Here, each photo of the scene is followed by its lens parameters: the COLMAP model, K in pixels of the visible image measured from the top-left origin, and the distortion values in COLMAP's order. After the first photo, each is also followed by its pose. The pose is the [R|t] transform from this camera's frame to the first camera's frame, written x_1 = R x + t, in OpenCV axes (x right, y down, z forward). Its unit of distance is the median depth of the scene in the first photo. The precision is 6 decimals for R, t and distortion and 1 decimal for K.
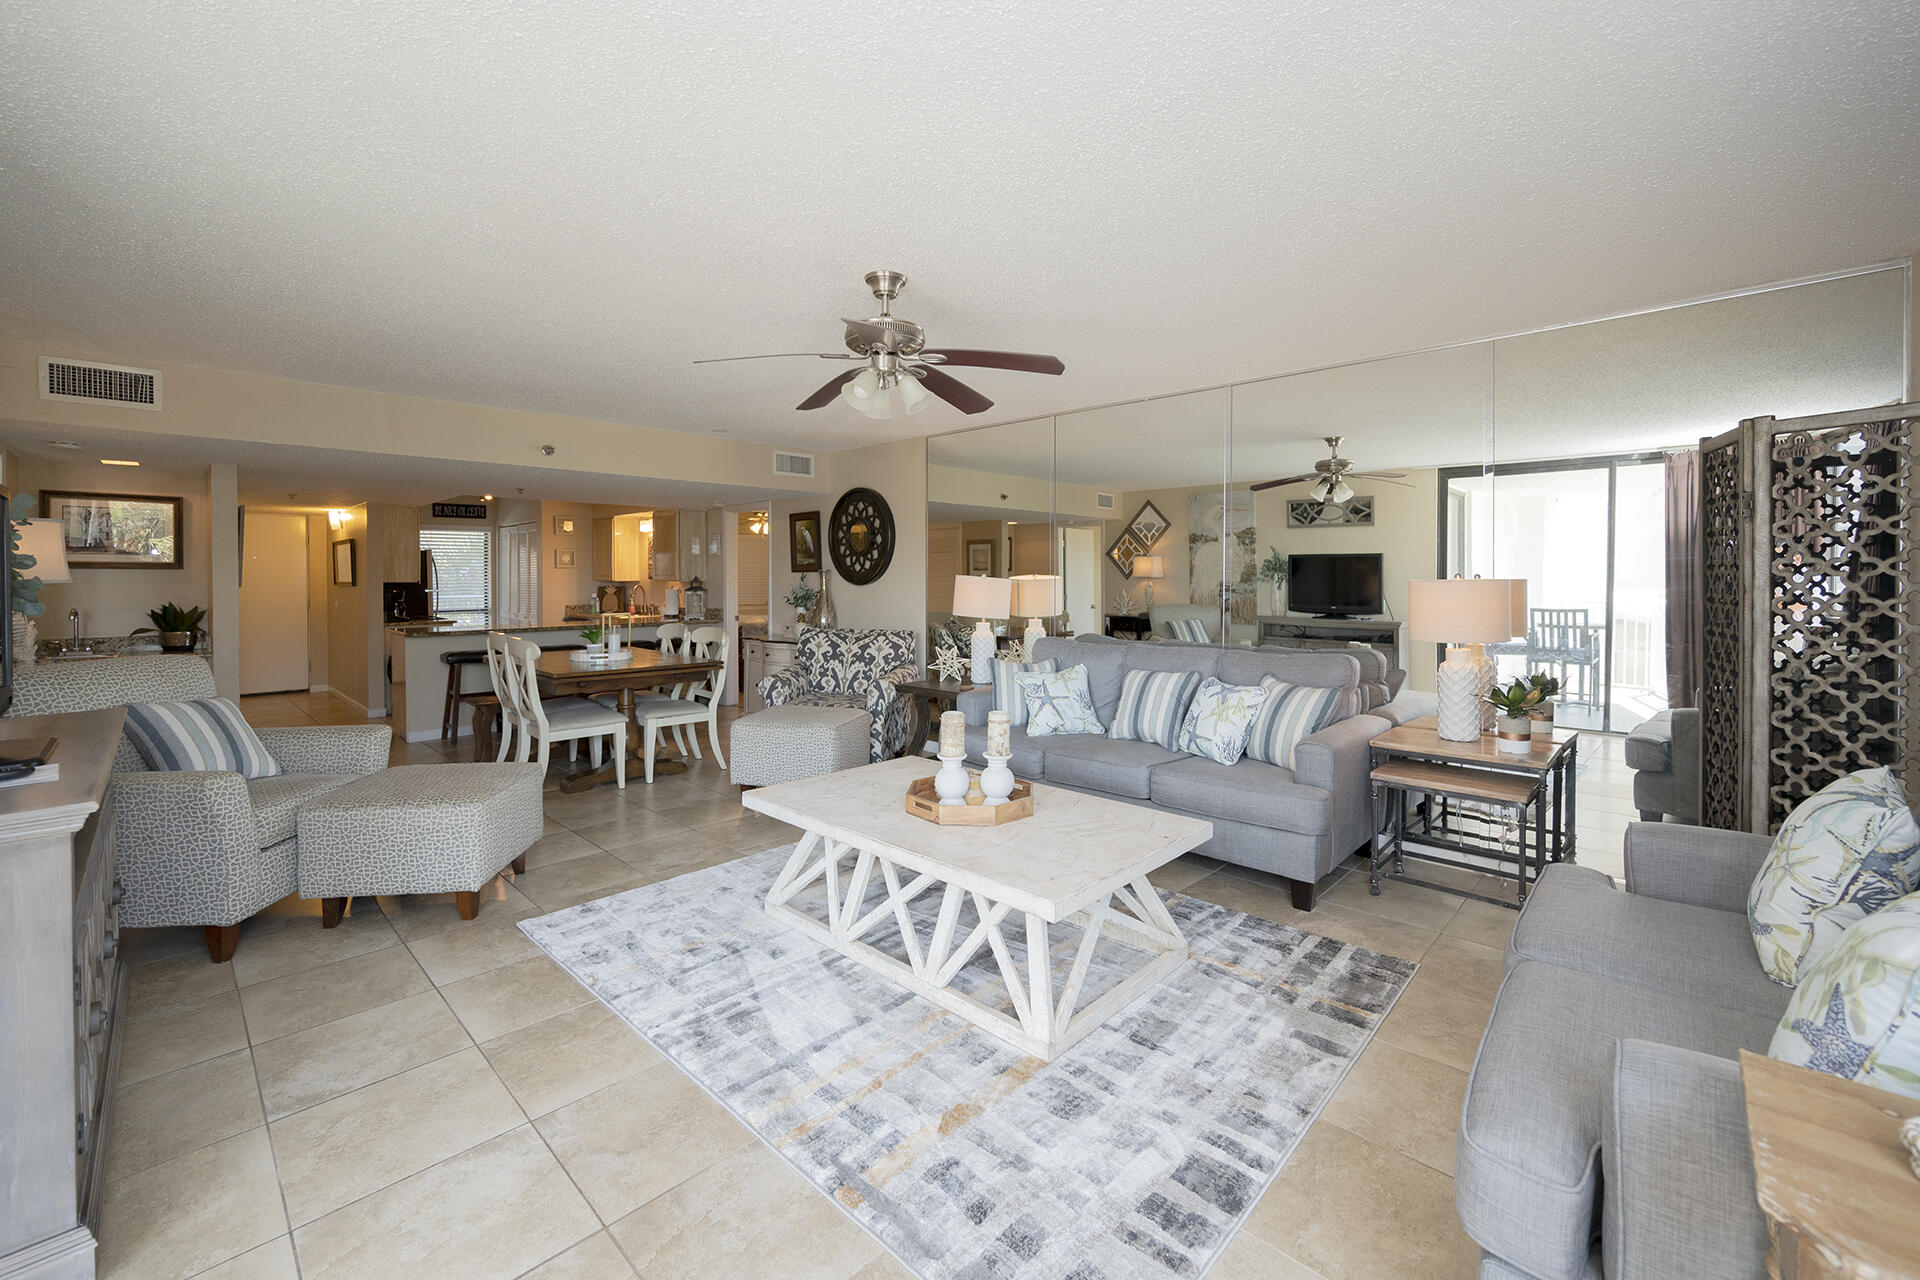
lens RADIAL K [[770.9, 0, 953.1], [0, 770.9, 585.6], [0, 0, 1]] dist [-0.002426, -0.000108]
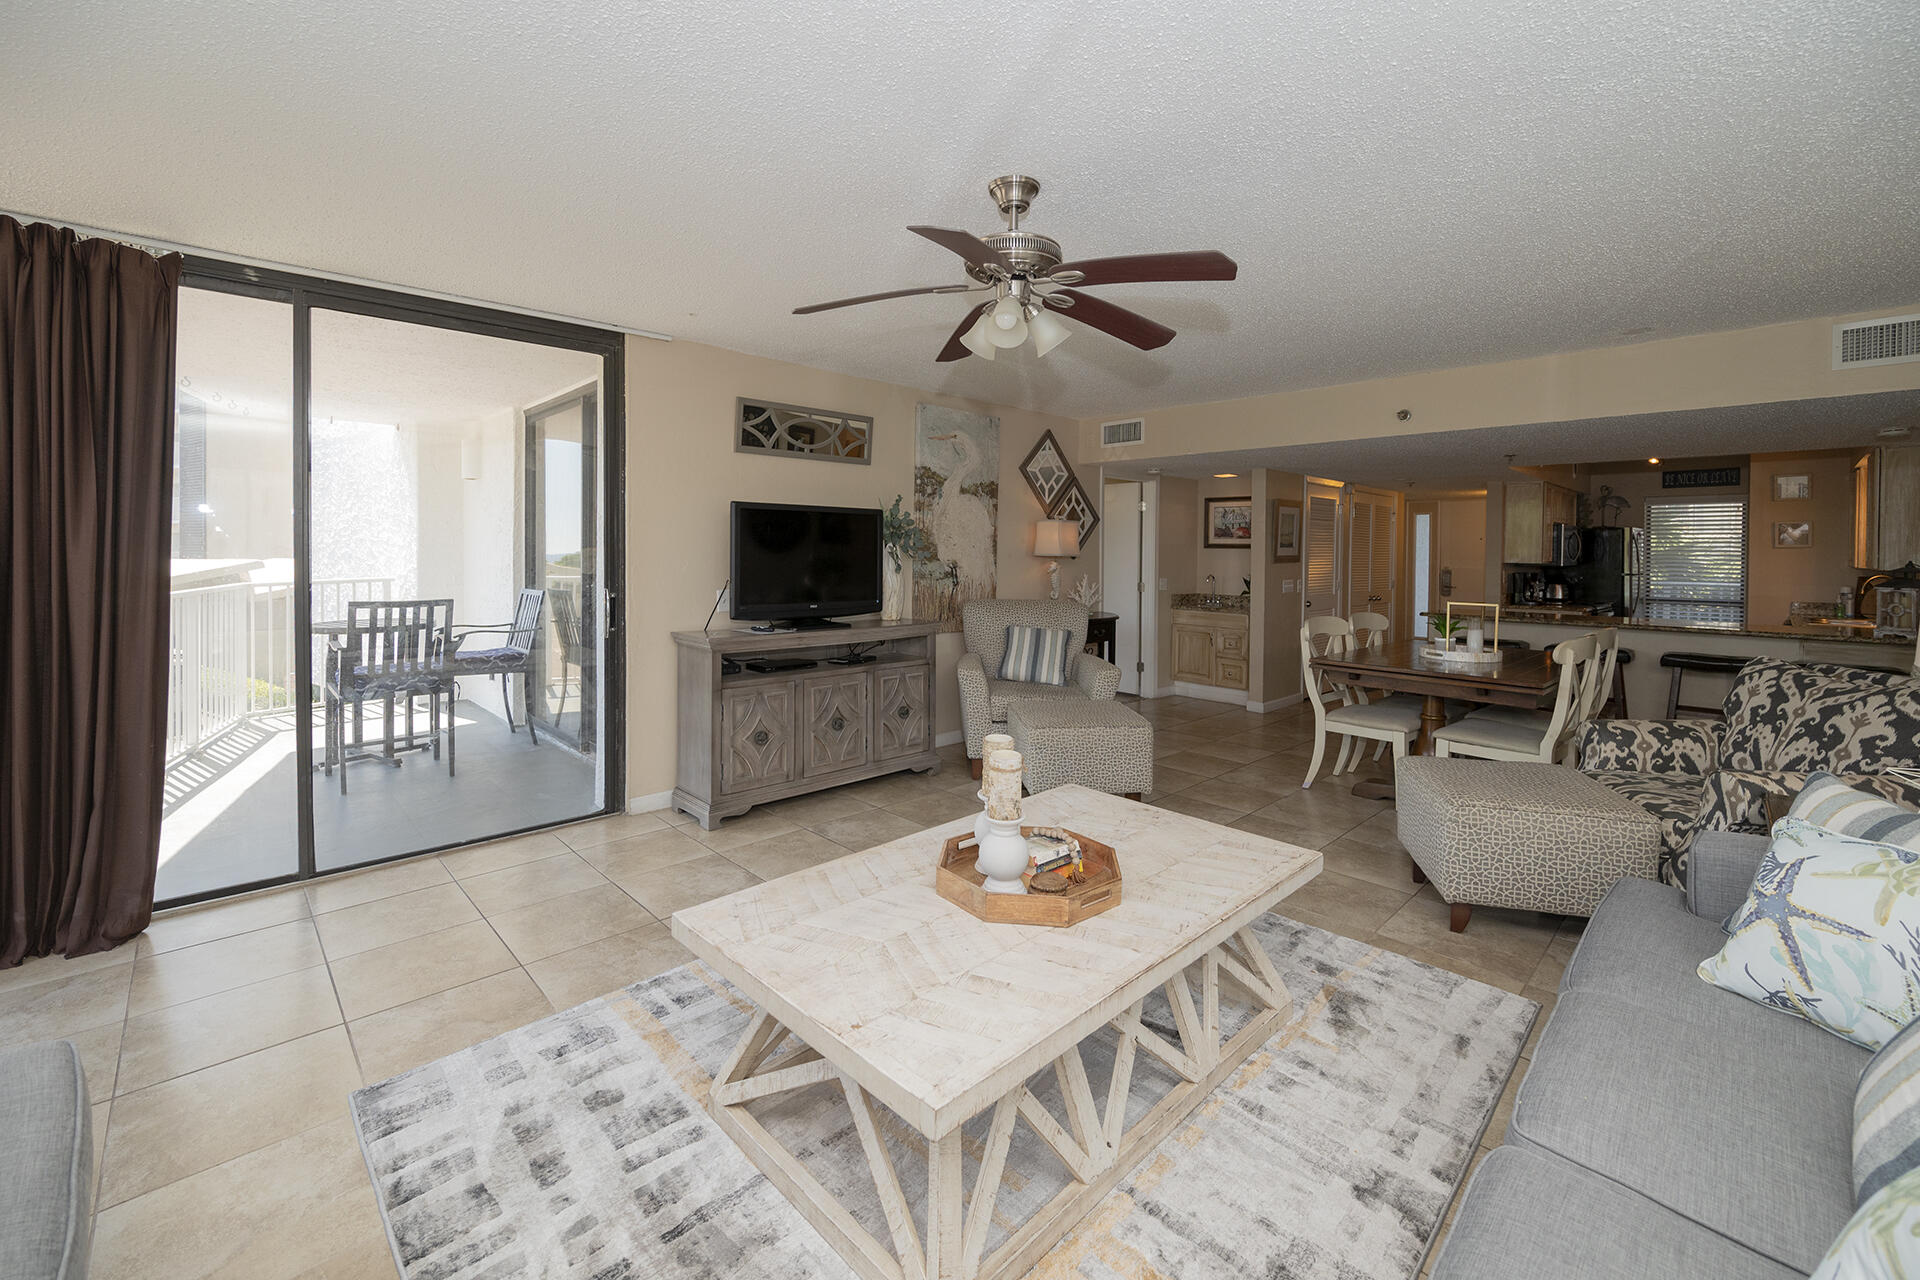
lens RADIAL K [[803.5, 0, 989.7], [0, 803.5, 562.3], [0, 0, 1]] dist [-0.013582, 0.000227]
pose [[-0.014419, 0.015459, -0.999777, 0.377377], [-0.023971, 0.999588, 0.015802, -0.006594], [0.999609, 0.024194, -0.014042, 0.492899]]
